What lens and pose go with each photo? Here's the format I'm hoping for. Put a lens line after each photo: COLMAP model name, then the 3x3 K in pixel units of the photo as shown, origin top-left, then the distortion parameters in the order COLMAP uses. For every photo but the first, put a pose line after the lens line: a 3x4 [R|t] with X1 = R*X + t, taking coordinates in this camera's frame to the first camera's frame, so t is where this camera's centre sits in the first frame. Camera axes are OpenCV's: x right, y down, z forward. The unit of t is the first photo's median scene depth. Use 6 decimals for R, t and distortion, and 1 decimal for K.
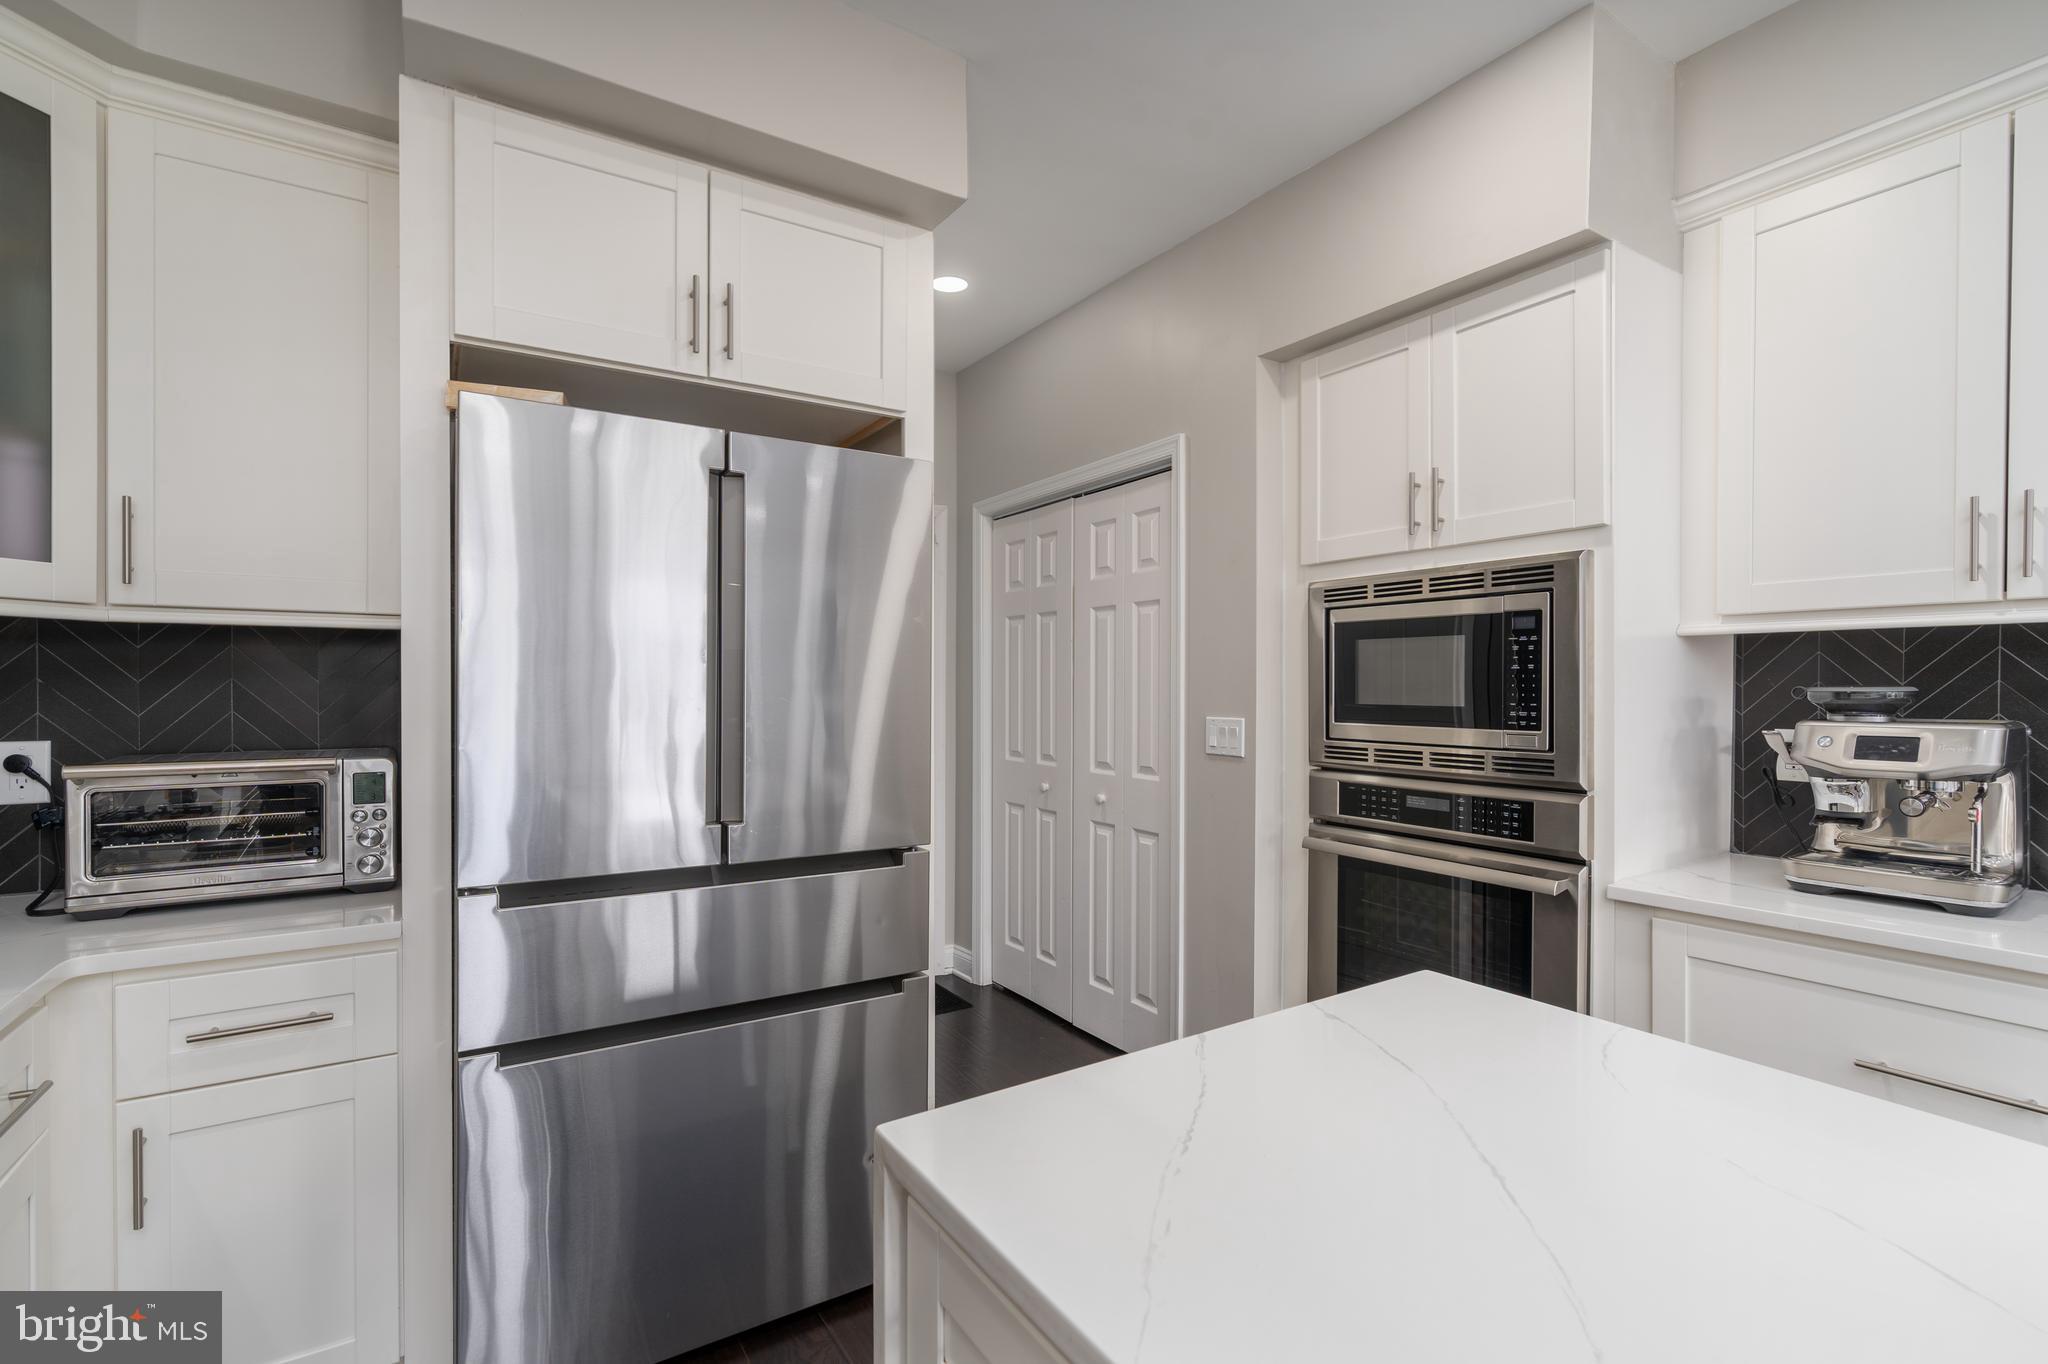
lens RADIAL K [[940.7, 0, 1018.4], [0, 940.7, 688.6], [0, 0, 1]] dist [0.000289, 0.000064]
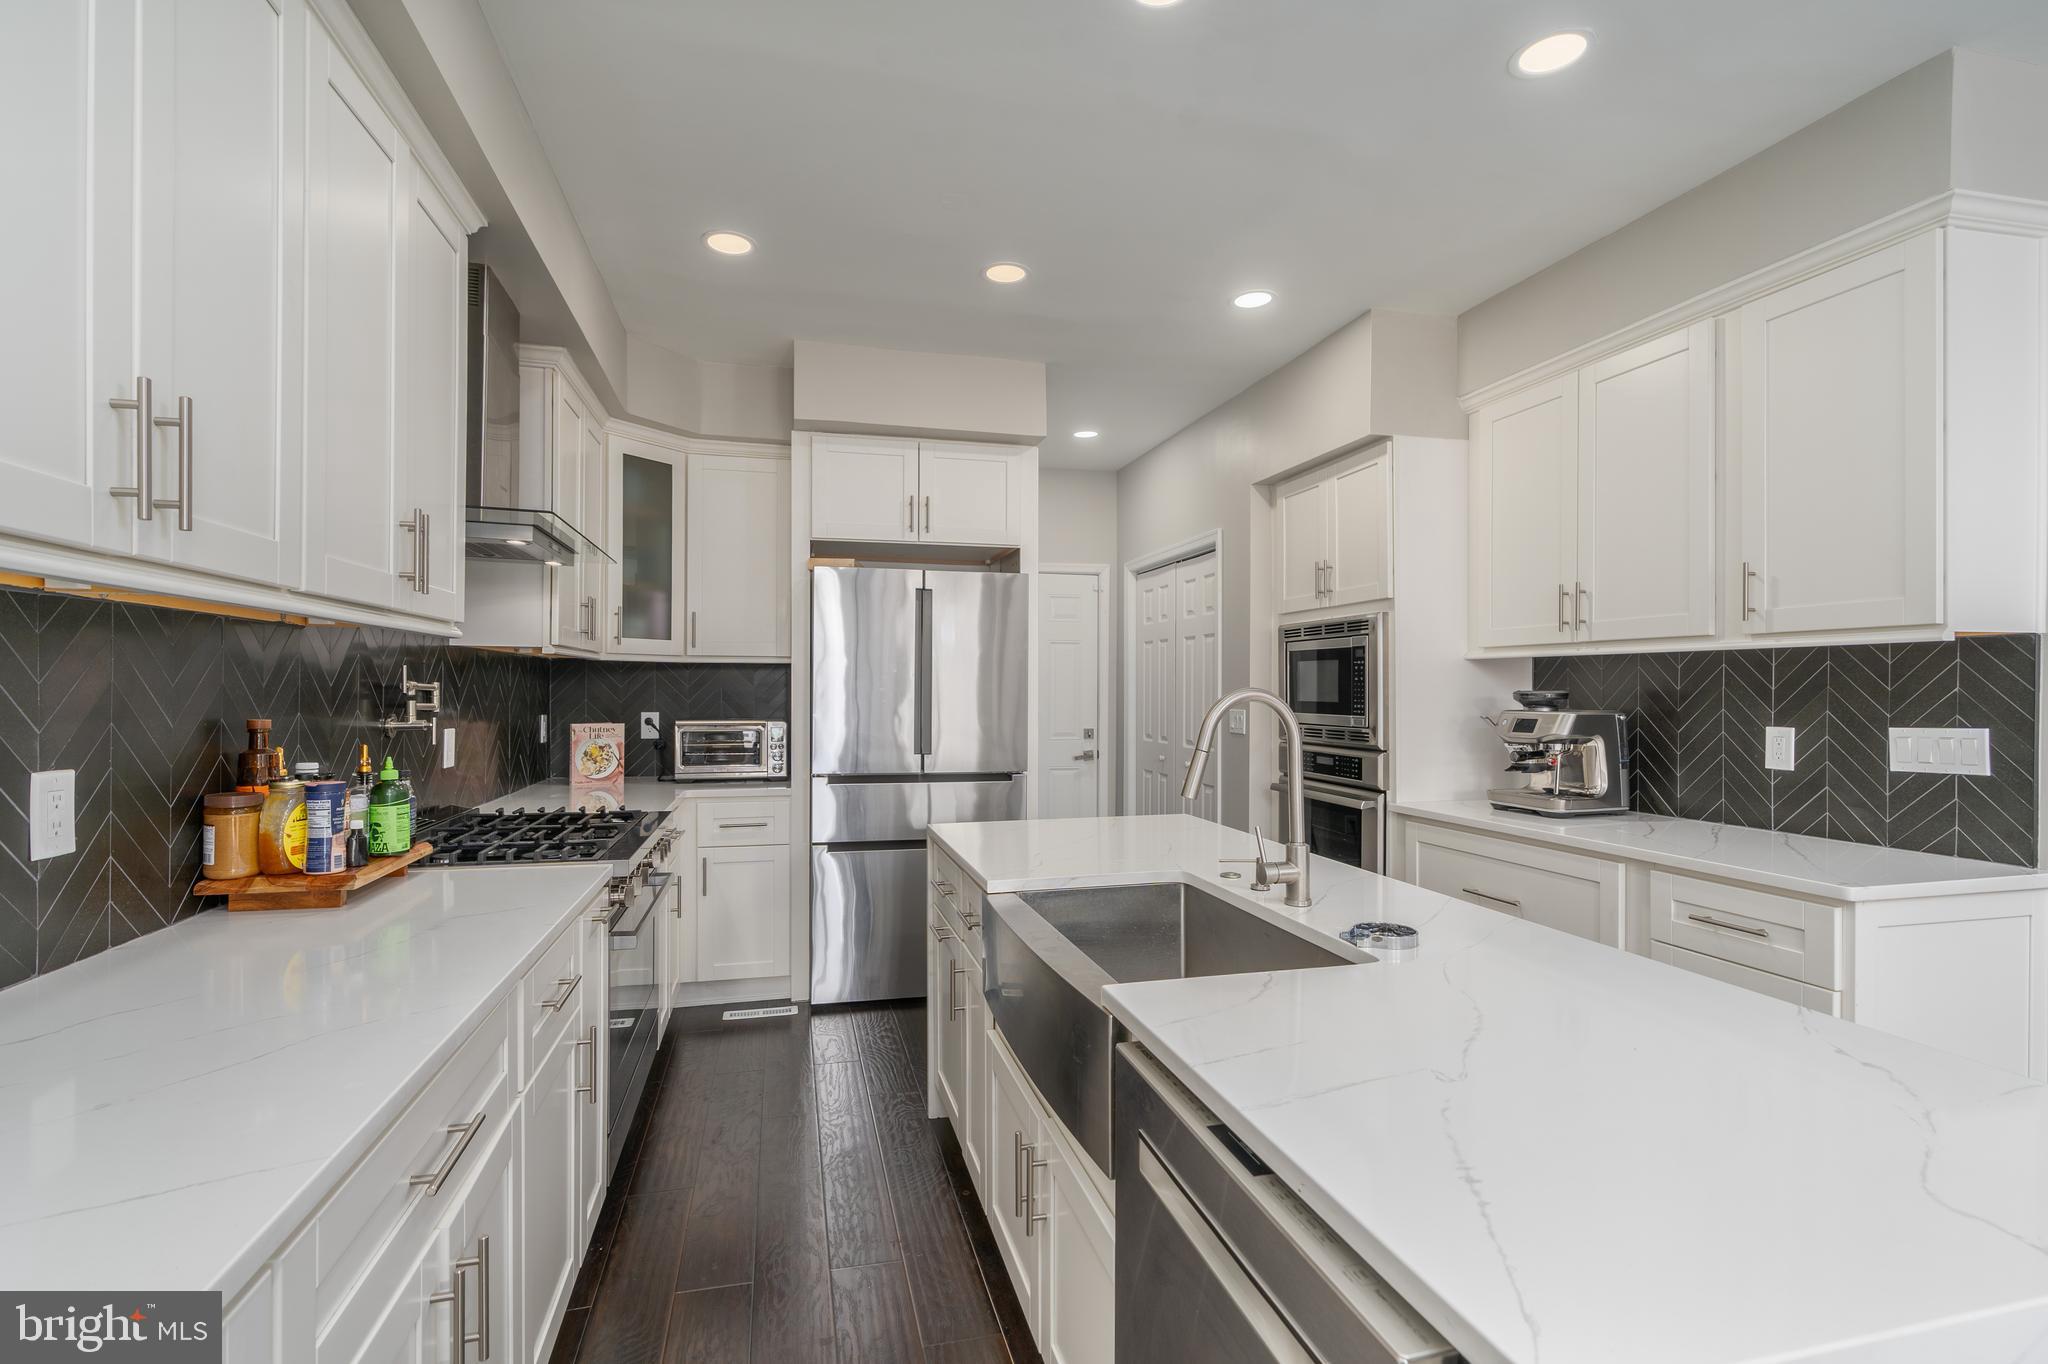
lens RADIAL K [[950.2, 0, 1019.1], [0, 950.2, 693.1], [0, 0, 1]] dist [-0.000810, 0.000206]
pose [[0.949263, 0.002919, -0.314470, 0.528517], [-0.002655, 0.999996, 0.001267, 0.002371], [0.314473, -0.000368, 0.949266, -0.900956]]
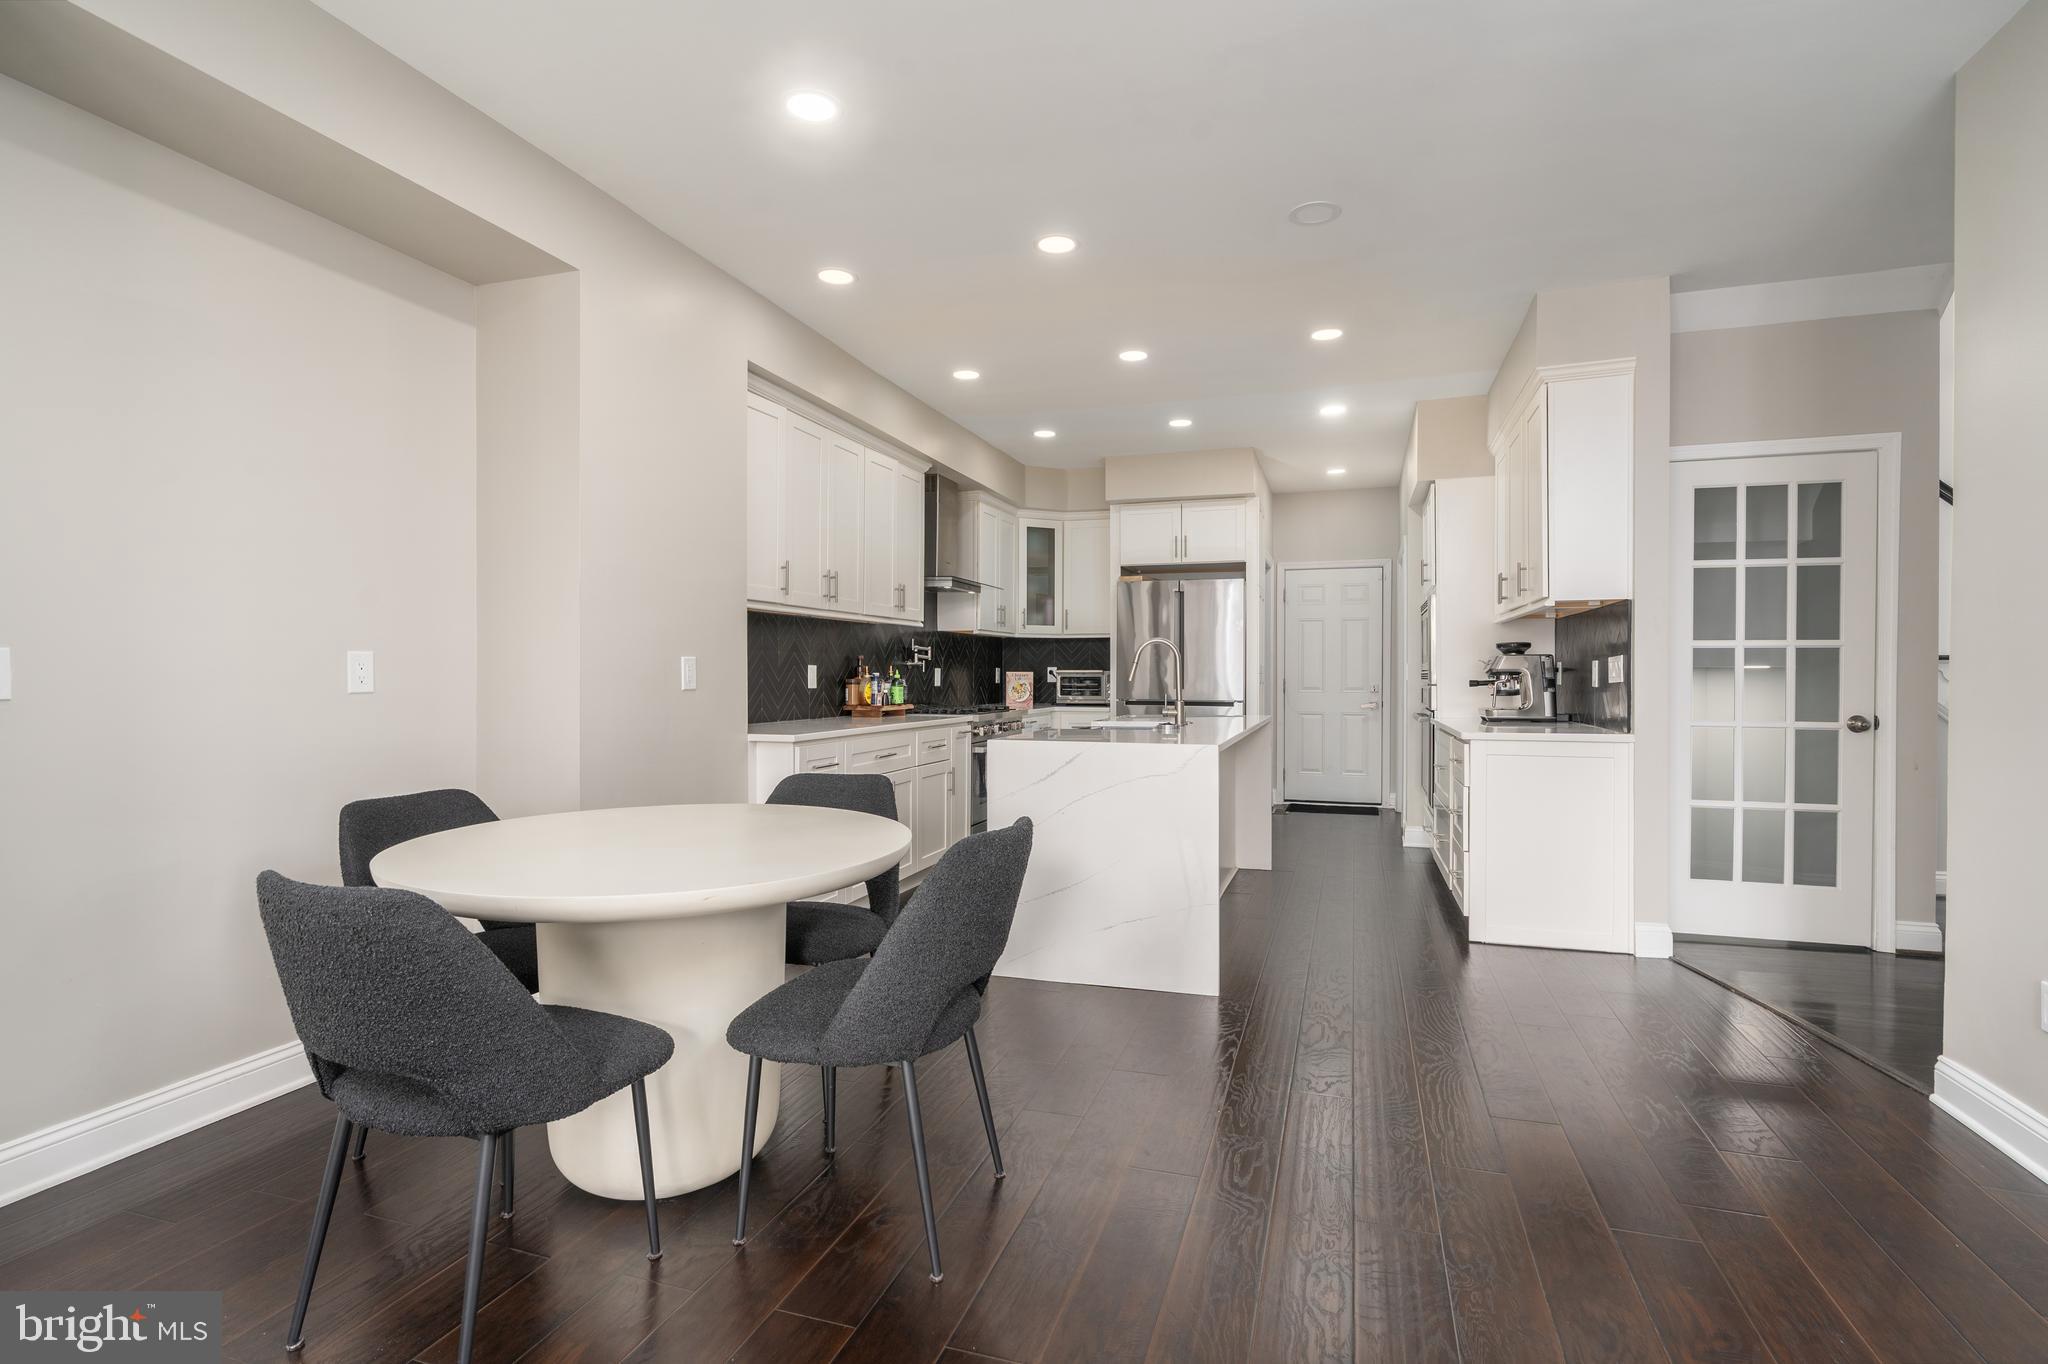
lens RADIAL K [[989.7, 0, 1024.0], [0, 989.7, 682.0], [0, 0, 1]] dist [0.000660, 0.000223]
pose [[0.630389, 0.005064, -0.776263, 2.080565], [-0.002167, 0.999986, 0.004763, 0.092548], [0.776277, -0.001320, 0.630391, -1.707346]]
